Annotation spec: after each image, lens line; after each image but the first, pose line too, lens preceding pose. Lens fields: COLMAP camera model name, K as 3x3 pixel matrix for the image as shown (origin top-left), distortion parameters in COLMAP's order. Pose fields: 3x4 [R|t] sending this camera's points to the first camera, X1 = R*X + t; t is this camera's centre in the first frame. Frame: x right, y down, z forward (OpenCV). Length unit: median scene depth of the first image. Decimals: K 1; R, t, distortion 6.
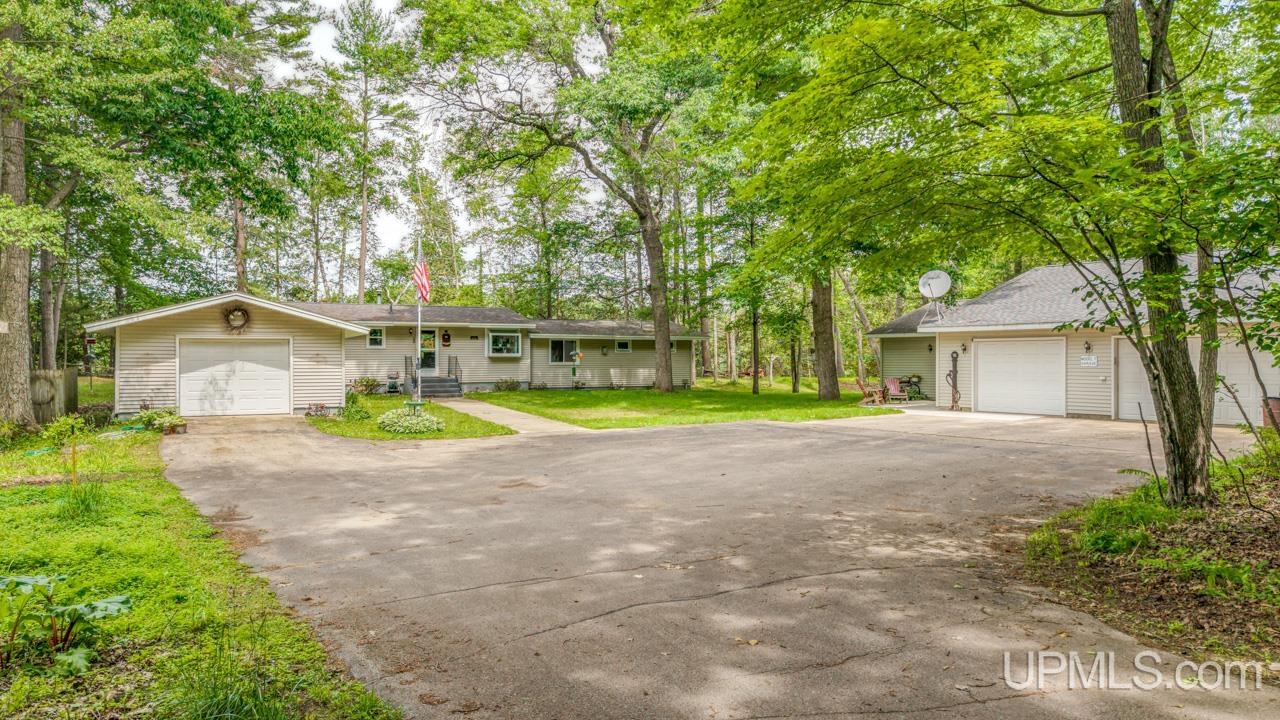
lens RADIAL K [[854.3, 0, 640.0], [0, 854.3, 360.0], [0, 0, 1]] dist [0.003476, 0.001250]
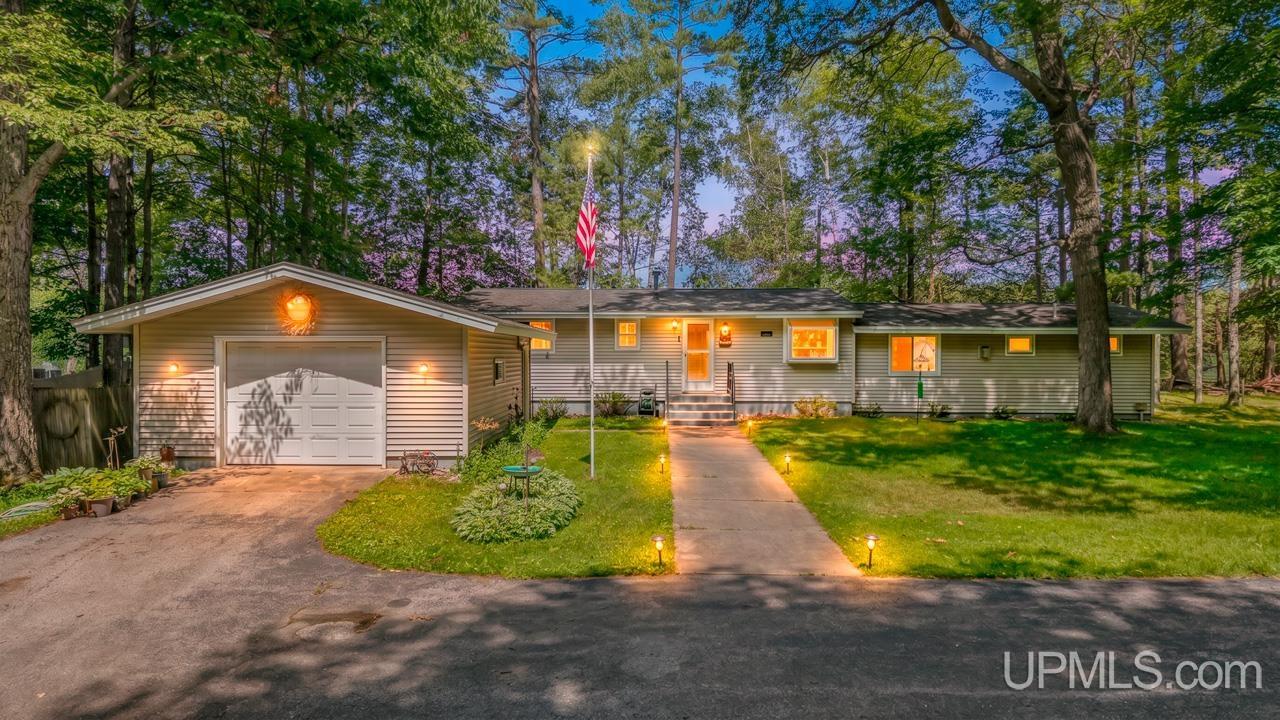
lens RADIAL K [[993.4, 0, 640.0], [0, 993.4, 360.0], [0, 0, 1]] dist [0.000320, -0.000761]
pose [[0.915358, -0.003638, -0.402624, 0.015146], [0.001679, 0.999985, -0.005217, -0.002987], [0.402637, 0.004099, 0.915351, 0.295449]]
